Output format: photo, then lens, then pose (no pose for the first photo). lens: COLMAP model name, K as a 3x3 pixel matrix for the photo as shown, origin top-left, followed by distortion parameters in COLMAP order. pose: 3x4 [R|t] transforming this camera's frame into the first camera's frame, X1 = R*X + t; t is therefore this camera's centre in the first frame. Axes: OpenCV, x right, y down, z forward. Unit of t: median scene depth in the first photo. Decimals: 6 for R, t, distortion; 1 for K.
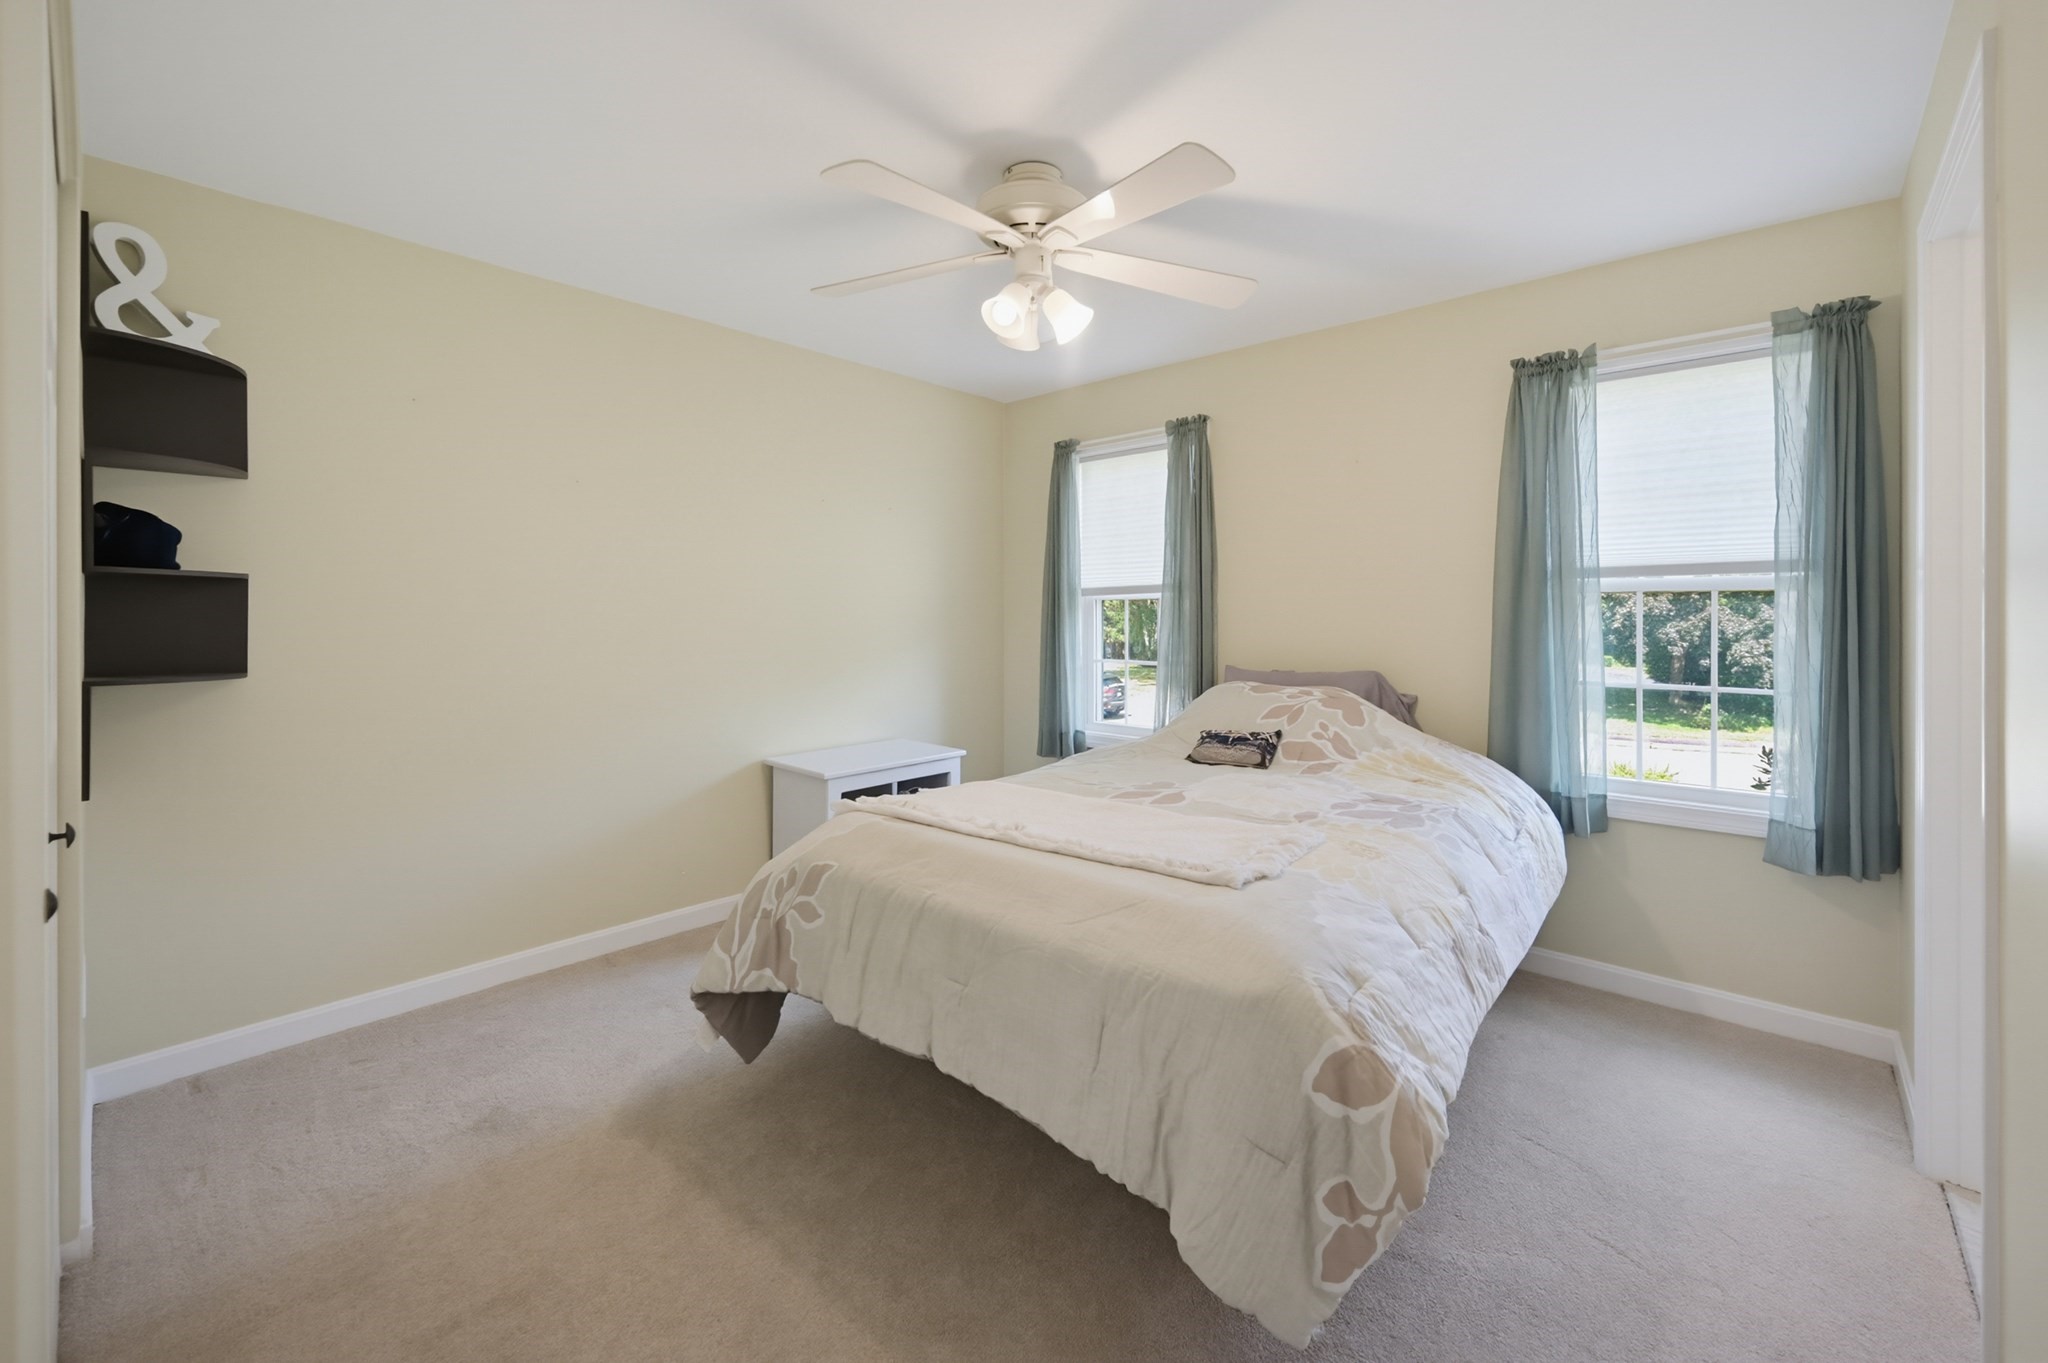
lens RADIAL K [[812.5, 0, 1024.7], [0, 812.5, 610.6], [0, 0, 1]] dist [0.000599, 0.000056]
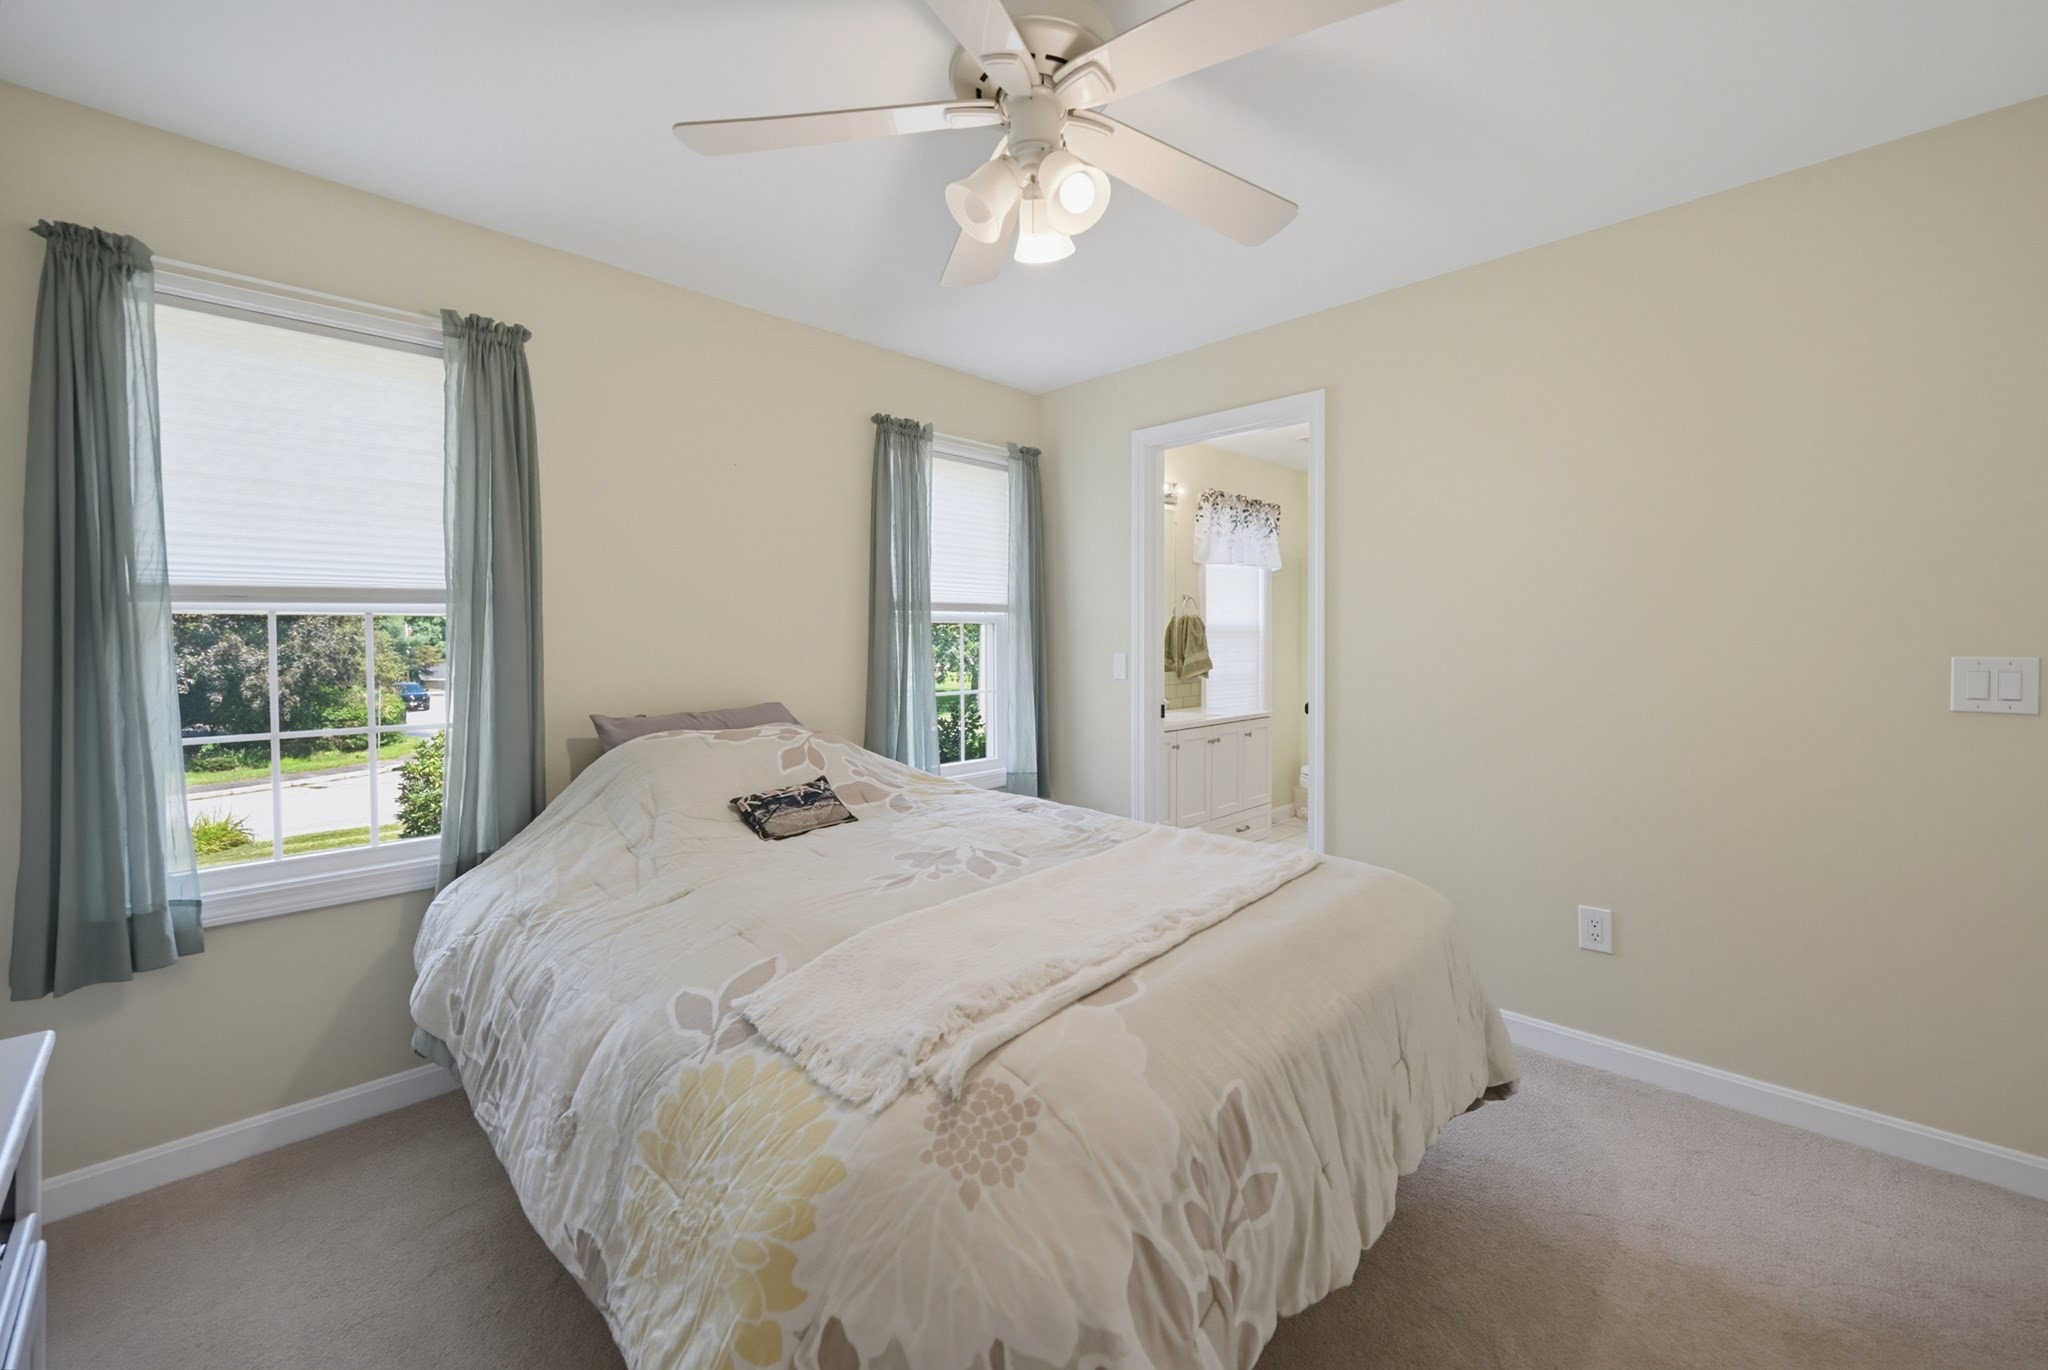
lens RADIAL K [[846.9, 0, 1038.1], [0, 846.9, 648.4], [0, 0, 1]] dist [0.001201, 0.000218]
pose [[0.020133, -0.008657, 0.999760, -0.423574], [0.001090, 0.999962, 0.008637, 0.004813], [-0.999797, 0.000916, 0.020141, 0.567288]]
